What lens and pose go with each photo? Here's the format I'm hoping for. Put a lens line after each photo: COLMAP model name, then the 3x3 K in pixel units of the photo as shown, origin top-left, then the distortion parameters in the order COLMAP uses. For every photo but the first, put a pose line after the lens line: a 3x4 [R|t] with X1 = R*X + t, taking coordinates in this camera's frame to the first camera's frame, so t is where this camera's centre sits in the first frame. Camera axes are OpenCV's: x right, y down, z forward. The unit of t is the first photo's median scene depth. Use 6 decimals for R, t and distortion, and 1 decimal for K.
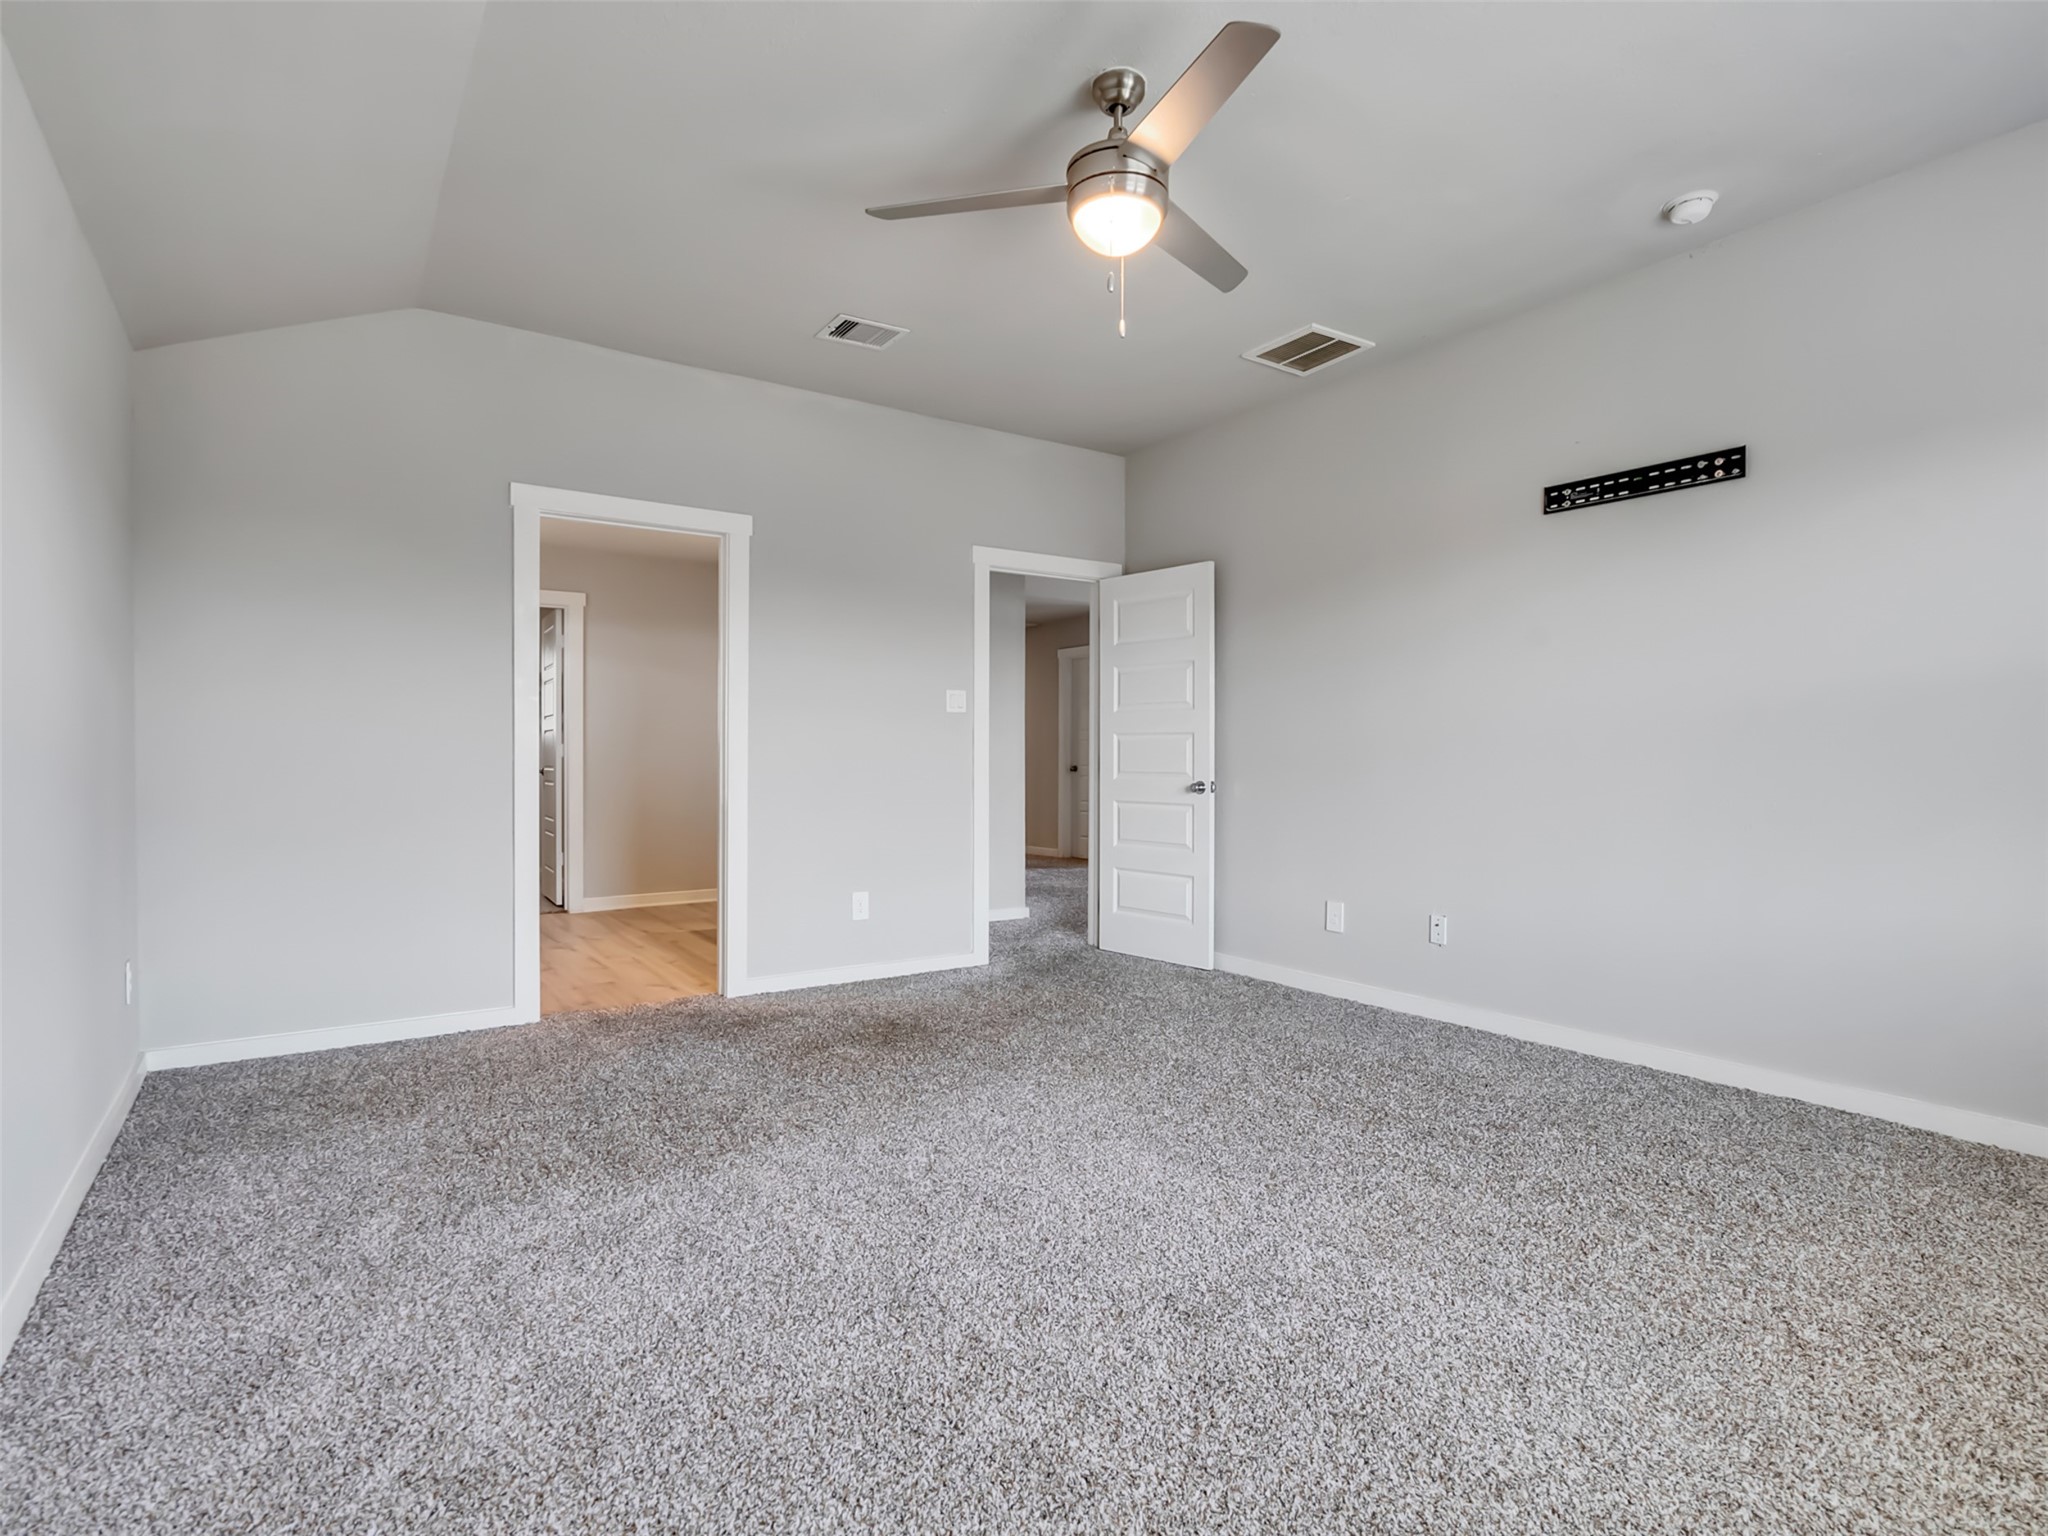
lens RADIAL K [[1053.5, 0, 1014.0], [0, 1053.5, 758.1], [0, 0, 1]] dist [0.002326, 0.001087]
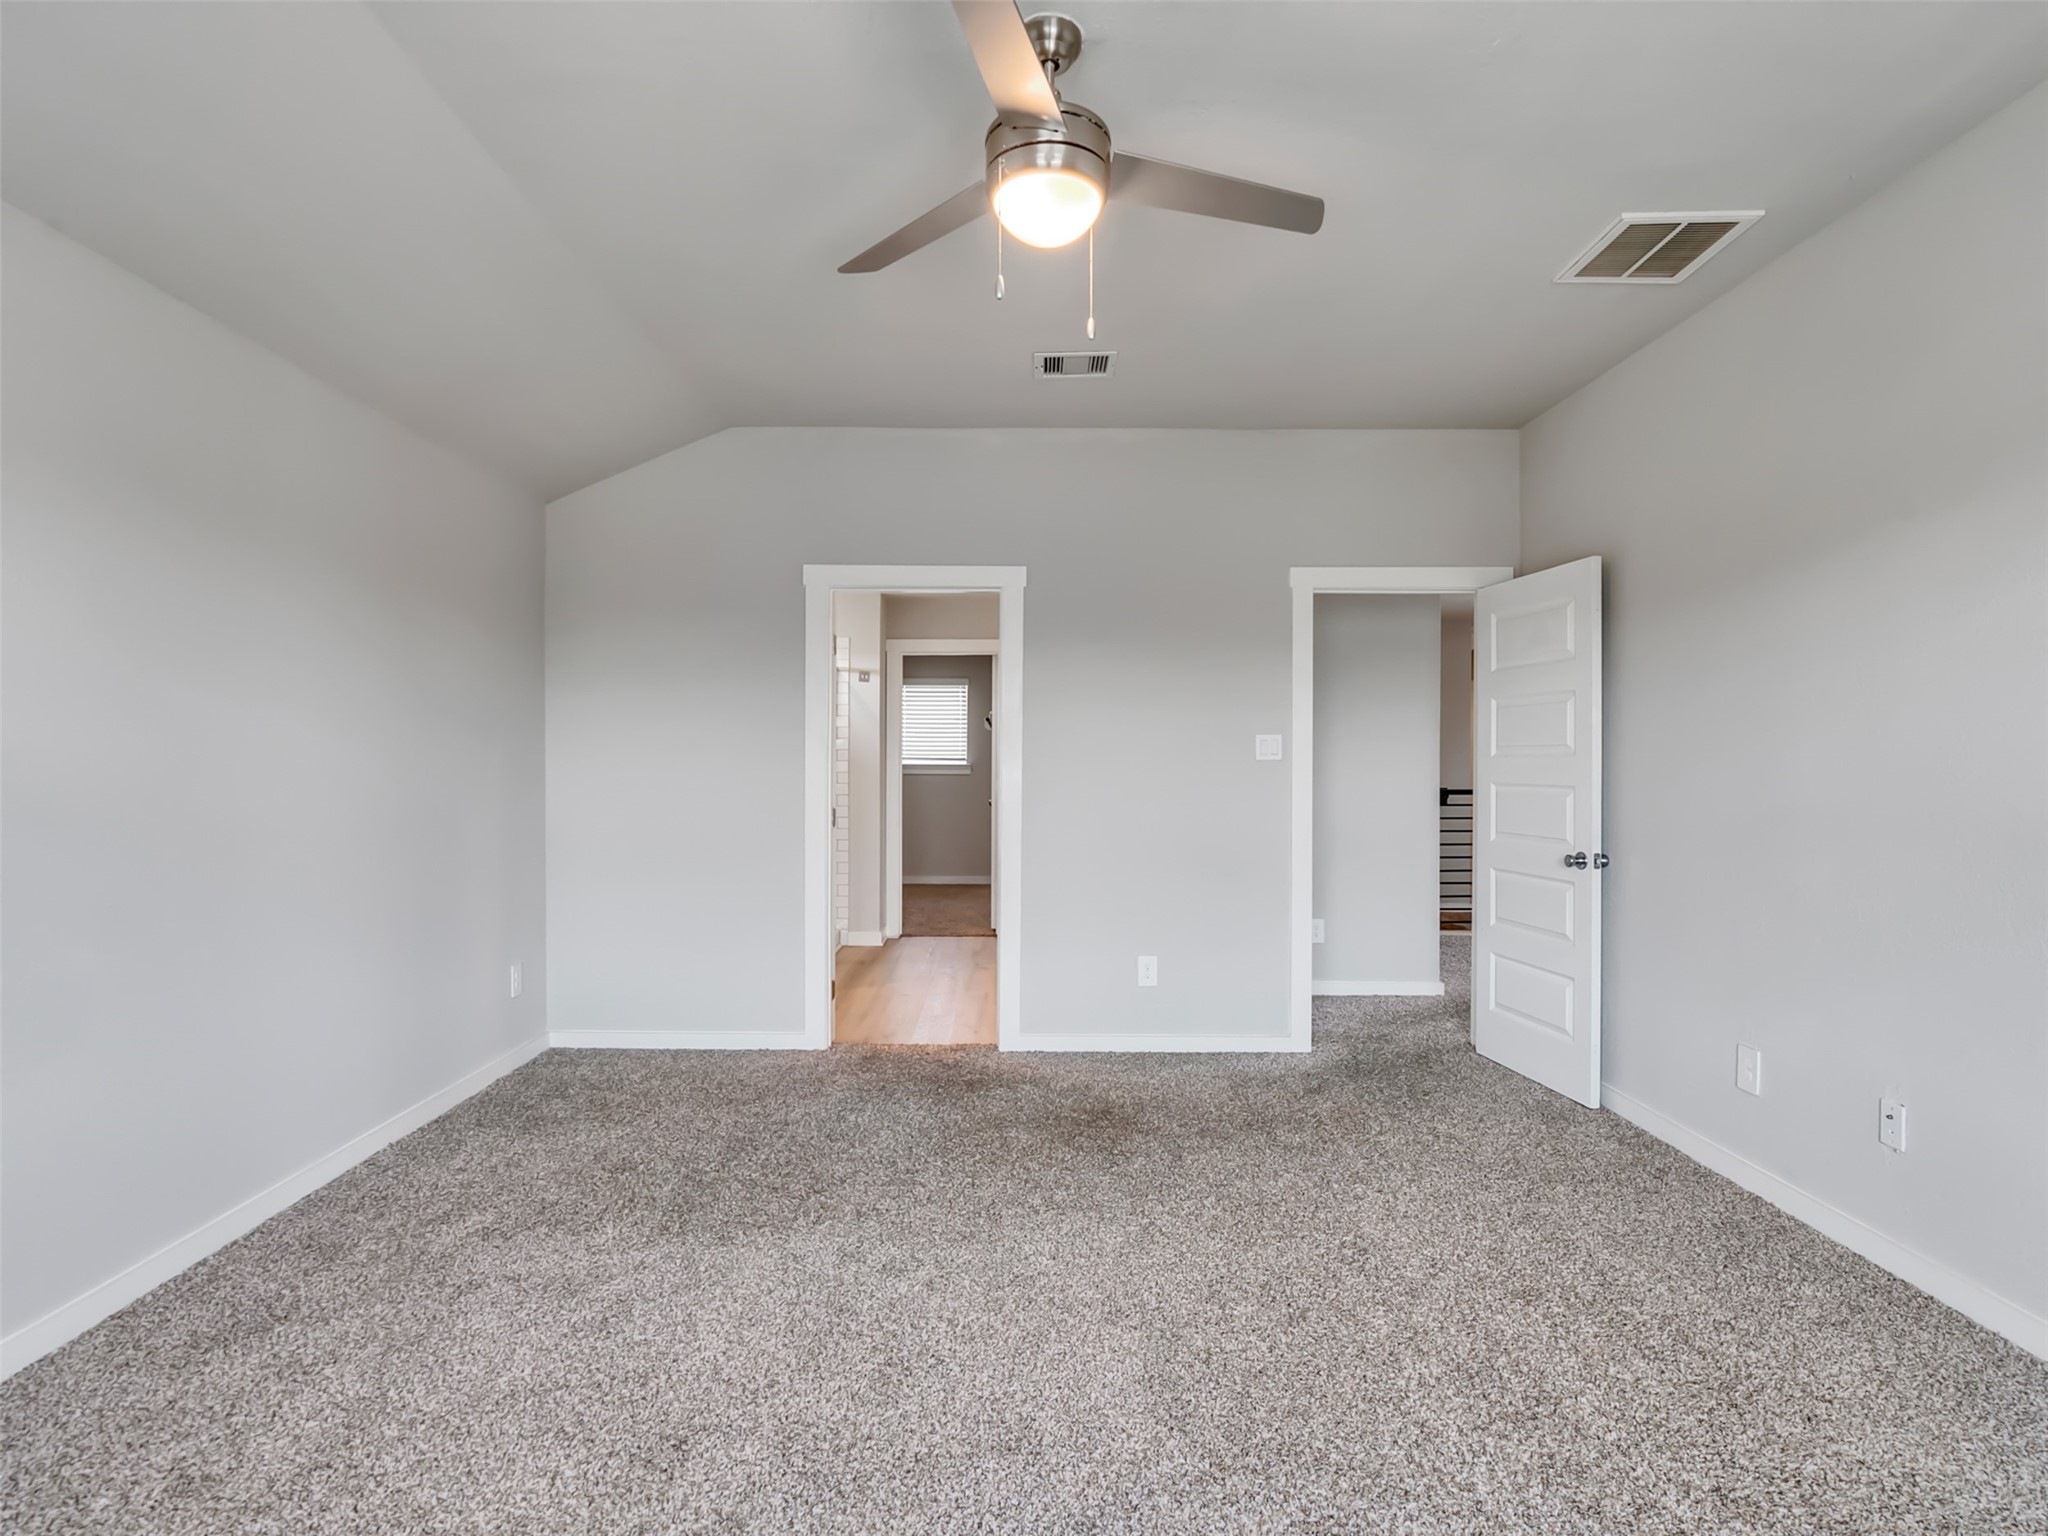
lens RADIAL K [[1053.5, 0, 1019.4], [0, 1053.5, 755.9], [0, 0, 1]] dist [0.002326, 0.001087]
pose [[0.823029, -0.002377, -0.567994, 0.327315], [-0.003075, 0.999958, -0.008641, -0.045806], [0.567990, 0.008858, 0.822988, 0.193497]]
